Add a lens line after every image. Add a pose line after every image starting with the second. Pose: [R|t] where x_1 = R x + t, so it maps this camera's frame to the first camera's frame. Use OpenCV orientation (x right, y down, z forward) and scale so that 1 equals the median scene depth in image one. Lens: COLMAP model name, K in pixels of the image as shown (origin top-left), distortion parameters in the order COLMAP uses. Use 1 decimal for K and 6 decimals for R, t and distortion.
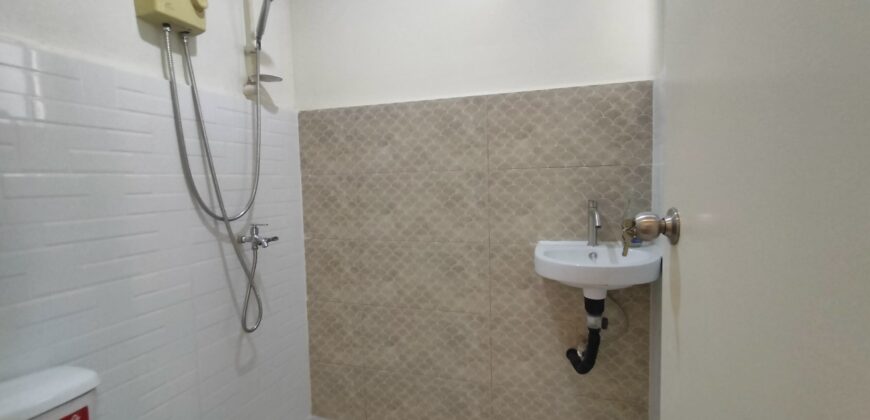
lens RADIAL K [[403.9, 0, 433.7], [0, 403.9, 210.2], [0, 0, 1]] dist [-0.003092, 0.007484]
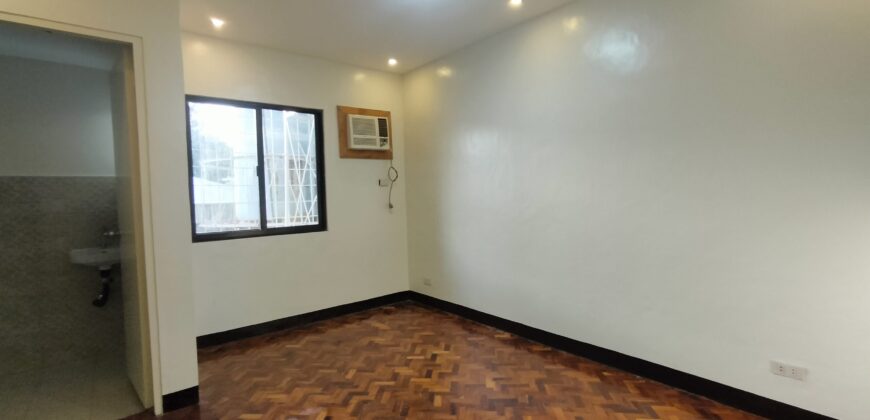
lens RADIAL K [[403.9, 0, 437.4], [0, 403.9, 211.2], [0, 0, 1]] dist [-0.003092, 0.007484]
pose [[0.531295, -0.028756, 0.846699, -0.486860], [0.076789, 0.996944, -0.014326, 0.053476], [-0.843700, 0.072629, 0.531880, -1.669759]]
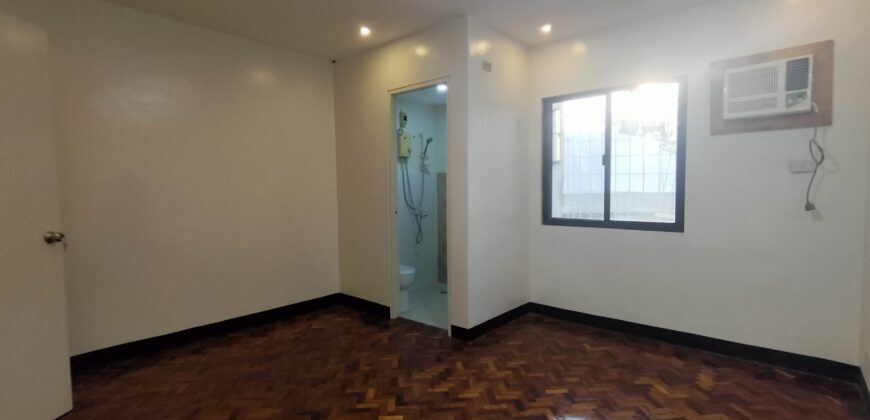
lens RADIAL K [[403.9, 0, 437.6], [0, 403.9, 211.6], [0, 0, 1]] dist [-0.003092, 0.007484]
pose [[0.924710, 0.039186, -0.378649, 0.923195], [-0.040946, 0.999156, 0.003407, 0.026920], [0.378463, 0.012353, 0.925534, -1.989783]]
